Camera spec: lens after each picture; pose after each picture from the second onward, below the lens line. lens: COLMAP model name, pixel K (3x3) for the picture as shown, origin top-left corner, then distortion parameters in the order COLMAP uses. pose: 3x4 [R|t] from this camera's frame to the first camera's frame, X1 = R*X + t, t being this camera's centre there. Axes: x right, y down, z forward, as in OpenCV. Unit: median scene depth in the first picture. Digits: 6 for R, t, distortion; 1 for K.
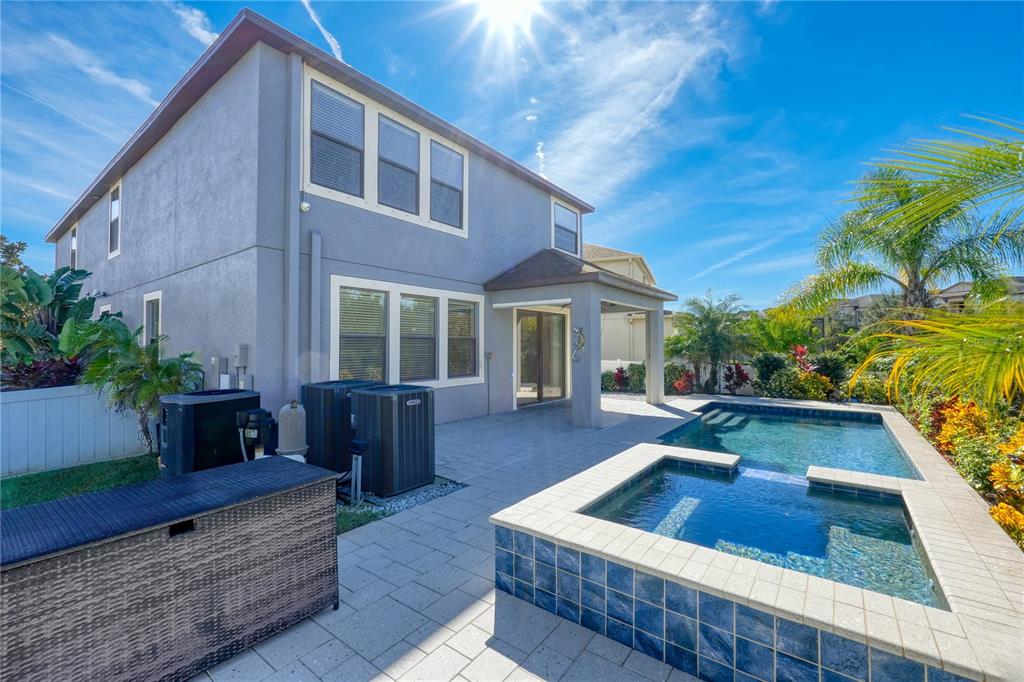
lens RADIAL K [[429.2, 0, 509.1], [0, 429.2, 340.3], [0, 0, 1]] dist [-0.009035, 0.002118]
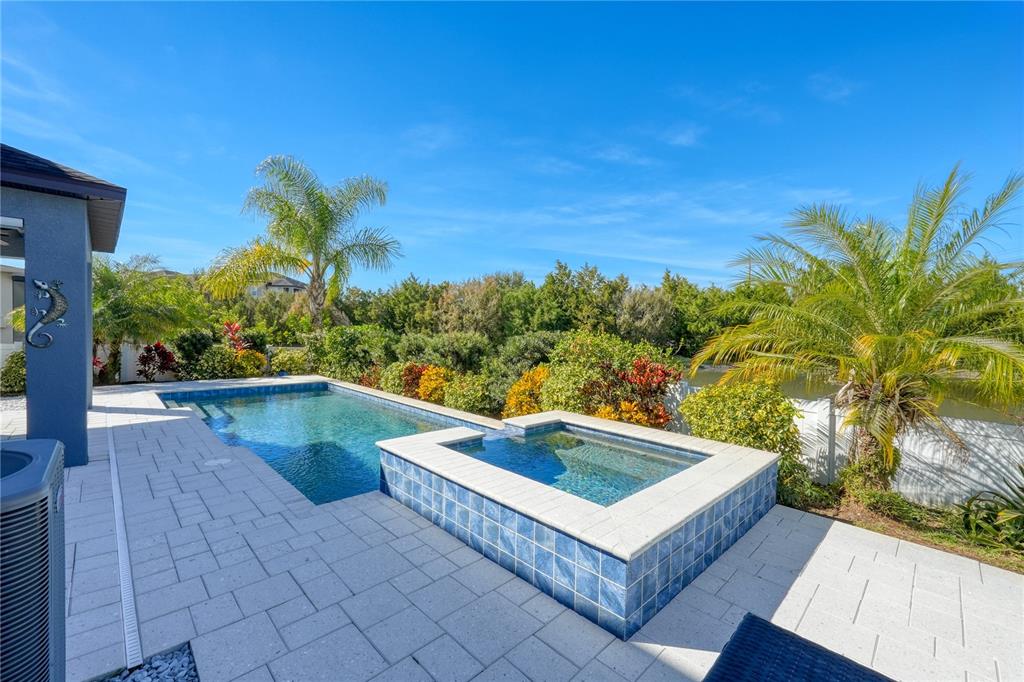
lens RADIAL K [[429.2, 0, 514.1], [0, 429.2, 341.1], [0, 0, 1]] dist [-0.009035, 0.002118]
pose [[0.151304, -0.022978, 0.988220, -0.221076], [-0.035399, 0.998963, 0.028648, 0.007128], [-0.987853, -0.039316, 0.150334, 0.303270]]
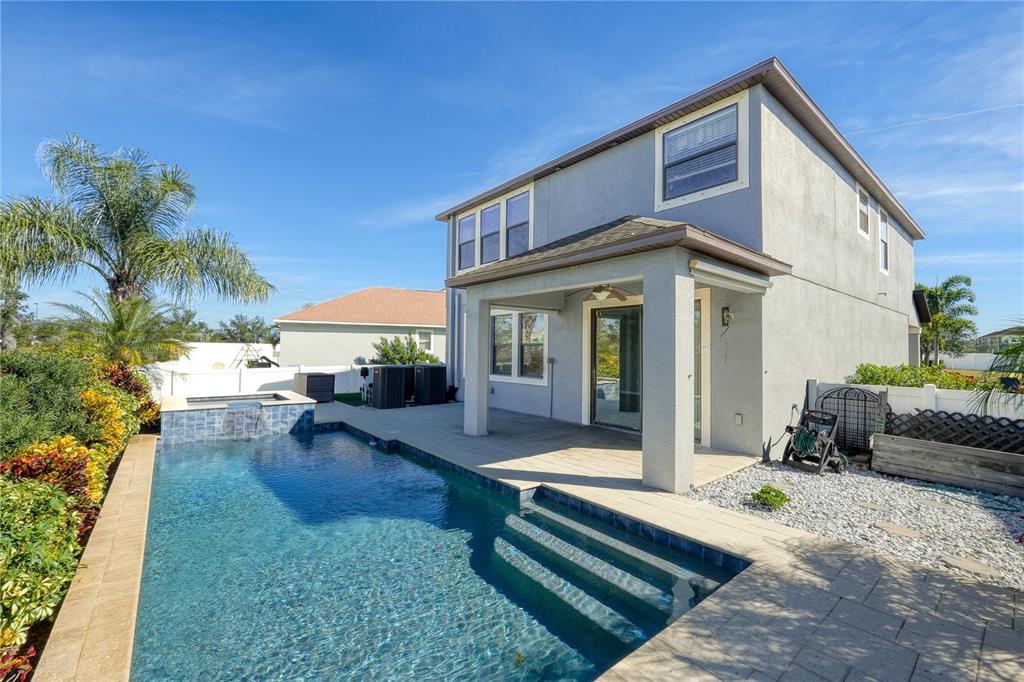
lens RADIAL K [[429.2, 0, 513.9], [0, 429.2, 335.8], [0, 0, 1]] dist [-0.009035, 0.002118]
pose [[-0.239794, -0.033769, -0.970236, 0.929888], [-0.003155, 0.999417, -0.034005, 0.011313], [0.970819, -0.005093, -0.239760, 1.108719]]
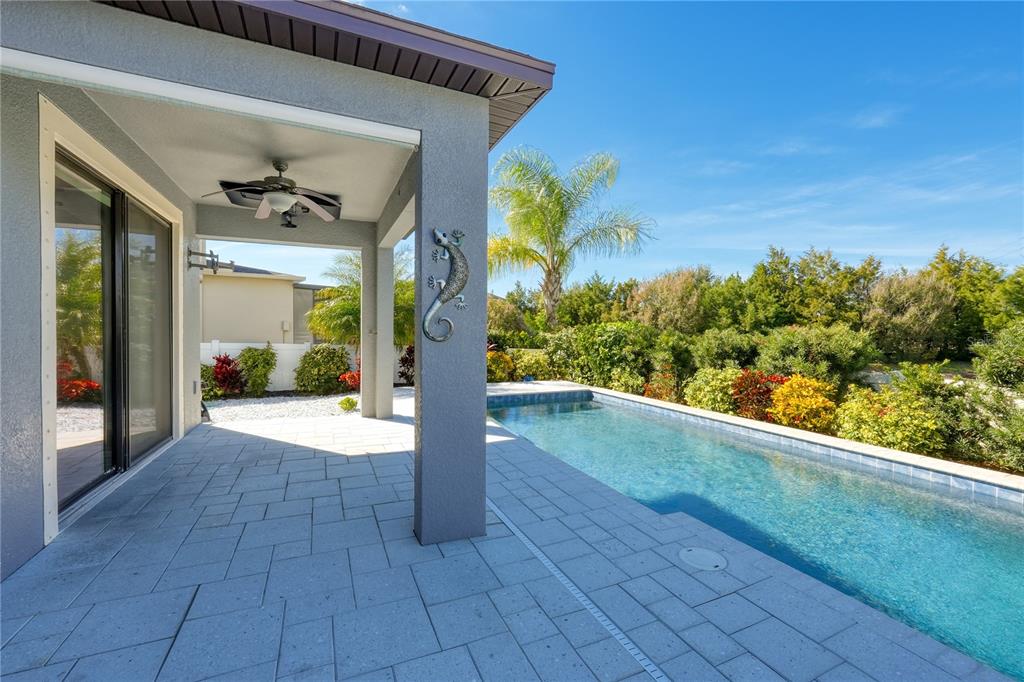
lens RADIAL K [[429.2, 0, 514.3], [0, 429.2, 338.9], [0, 0, 1]] dist [-0.009035, 0.002118]
pose [[0.476957, -0.011313, 0.878854, -0.077654], [-0.021768, 0.999458, 0.024679, 0.033804], [-0.878657, -0.030901, 0.476452, 0.672850]]
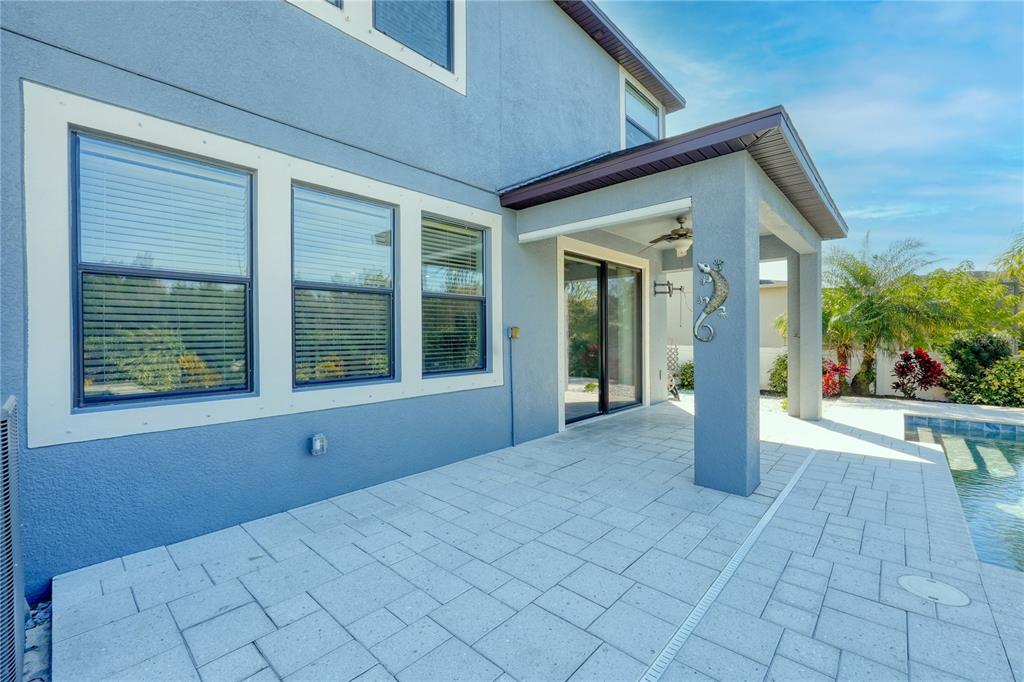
lens RADIAL K [[429.2, 0, 509.2], [0, 429.2, 339.3], [0, 0, 1]] dist [-0.009035, 0.002118]
pose [[0.995495, -0.006460, -0.094598, -0.001157], [0.008537, 0.999731, 0.021563, 0.031458], [0.094434, -0.022274, 0.995282, 0.458162]]
